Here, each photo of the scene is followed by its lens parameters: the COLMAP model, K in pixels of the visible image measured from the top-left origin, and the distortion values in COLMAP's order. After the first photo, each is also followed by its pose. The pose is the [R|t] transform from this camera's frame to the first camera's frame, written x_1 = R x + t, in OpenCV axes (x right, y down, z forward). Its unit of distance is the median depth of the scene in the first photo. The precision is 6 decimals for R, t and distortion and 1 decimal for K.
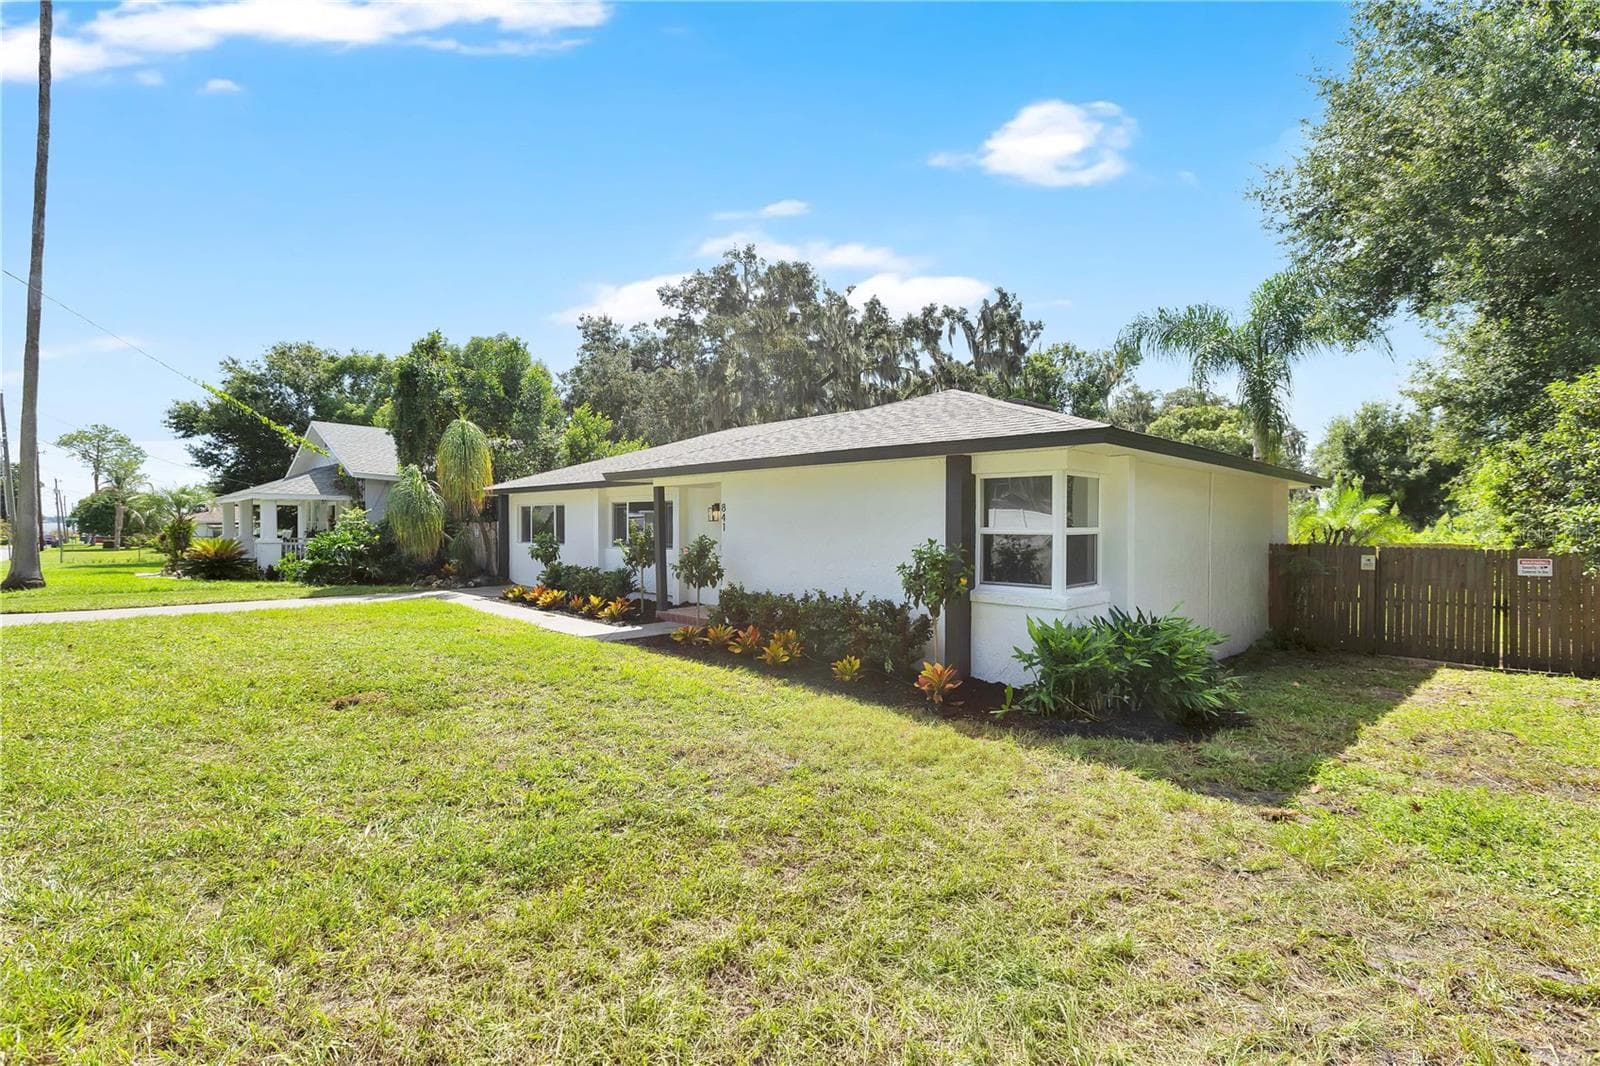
lens RADIAL K [[716.8, 0, 794.4], [0, 716.8, 518.3], [0, 0, 1]] dist [0.012467, 0.000418]
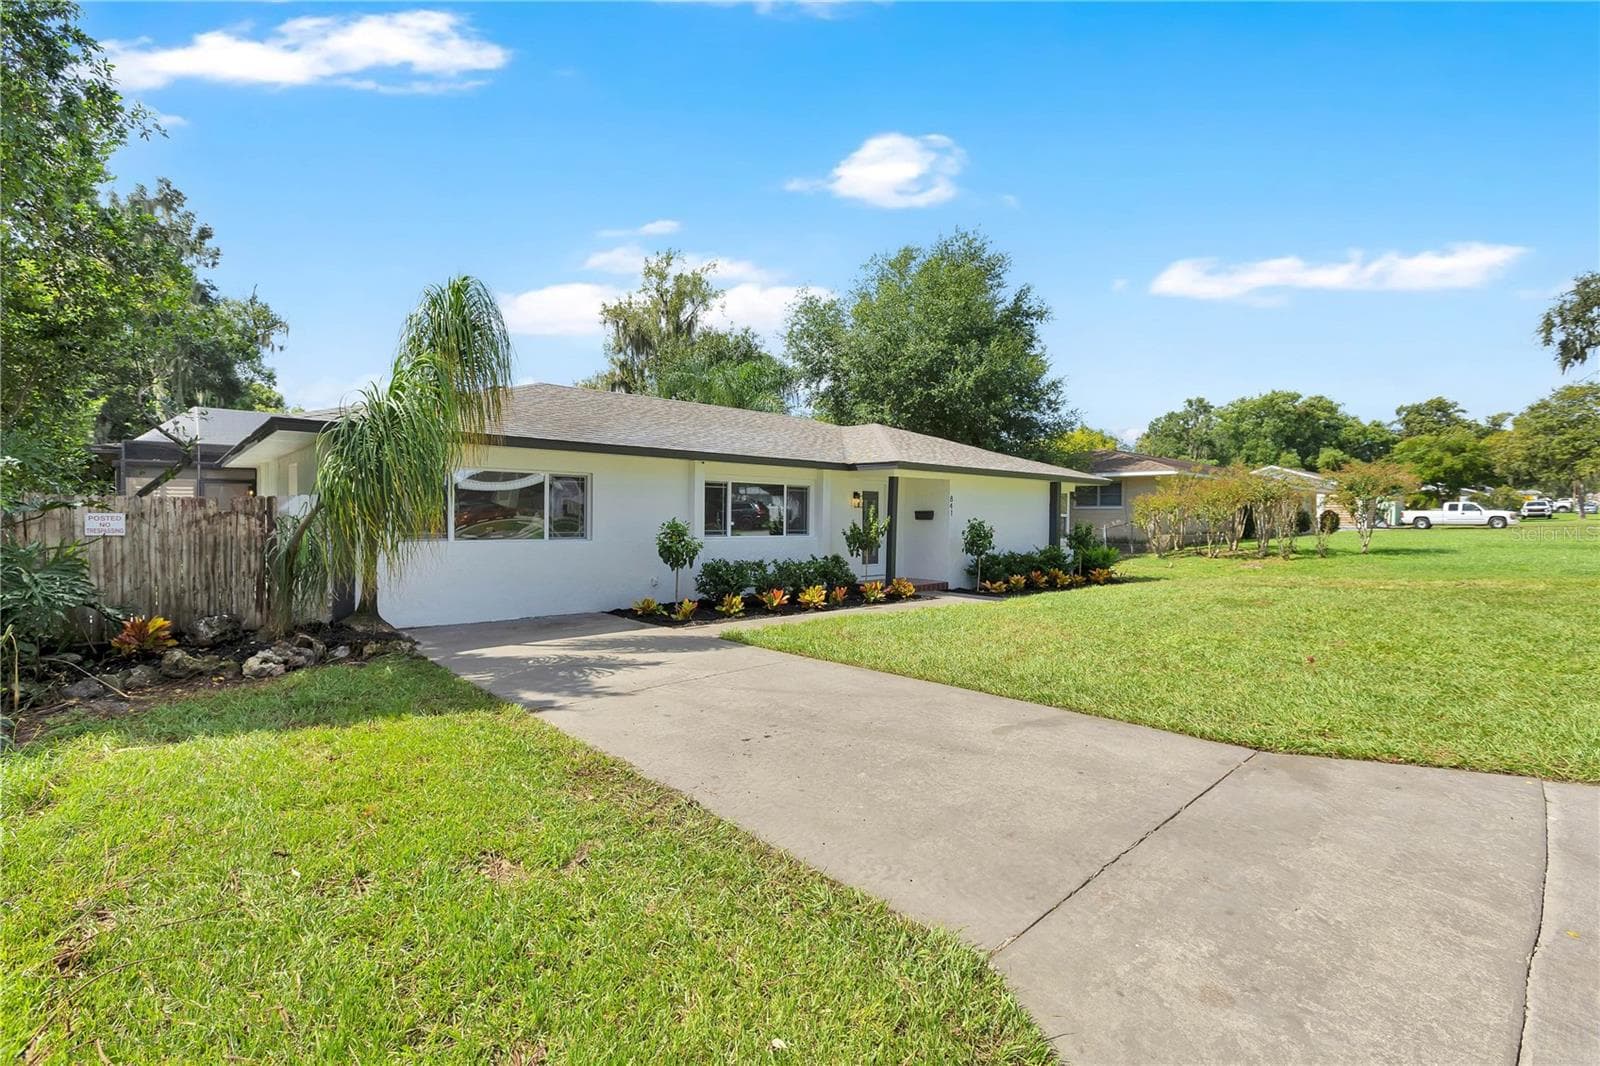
lens RADIAL K [[716.8, 0, 794.4], [0, 716.8, 518.3], [0, 0, 1]] dist [0.012467, 0.000418]
pose [[0.075538, -0.005791, 0.997126, -0.388738], [-0.013202, 0.999890, 0.006807, 0.004050], [-0.997056, -0.013678, 0.075453, 0.312920]]
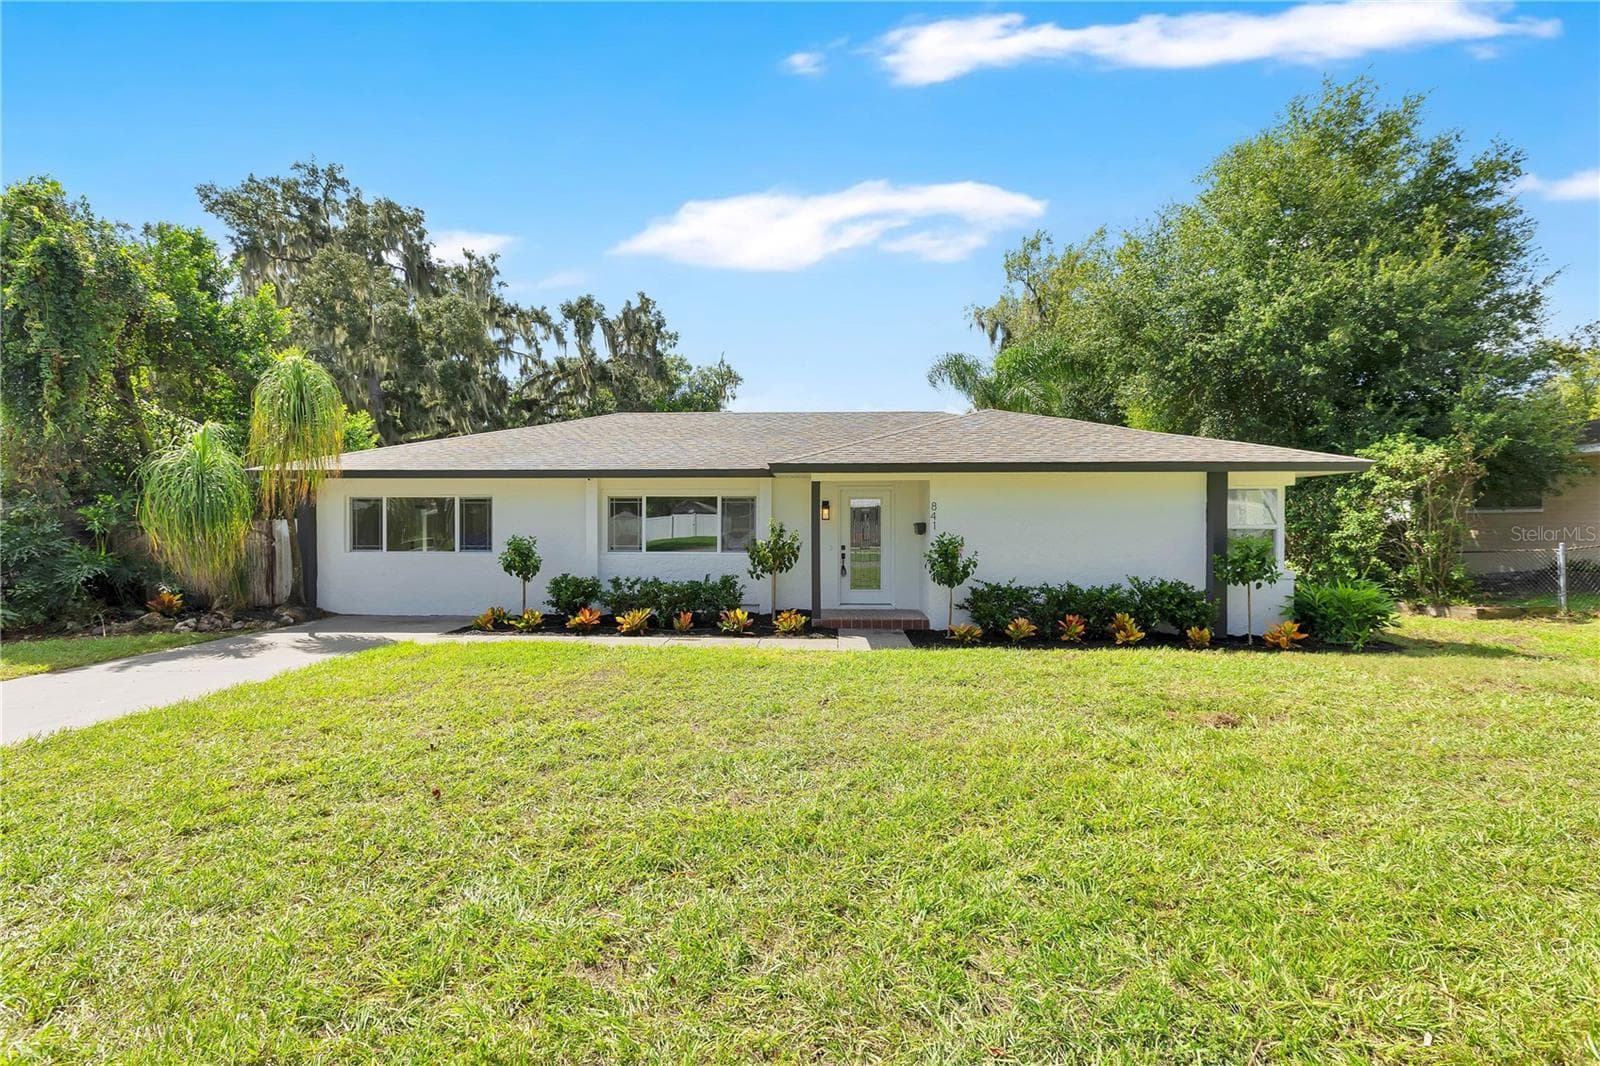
lens RADIAL K [[716.8, 0, 794.4], [0, 716.8, 518.3], [0, 0, 1]] dist [0.012467, 0.000418]
pose [[0.741097, 0.001701, 0.671396, -0.237300], [-0.001978, 0.999998, -0.000350, 0.000398], [-0.671395, -0.001069, 0.741099, 0.096340]]
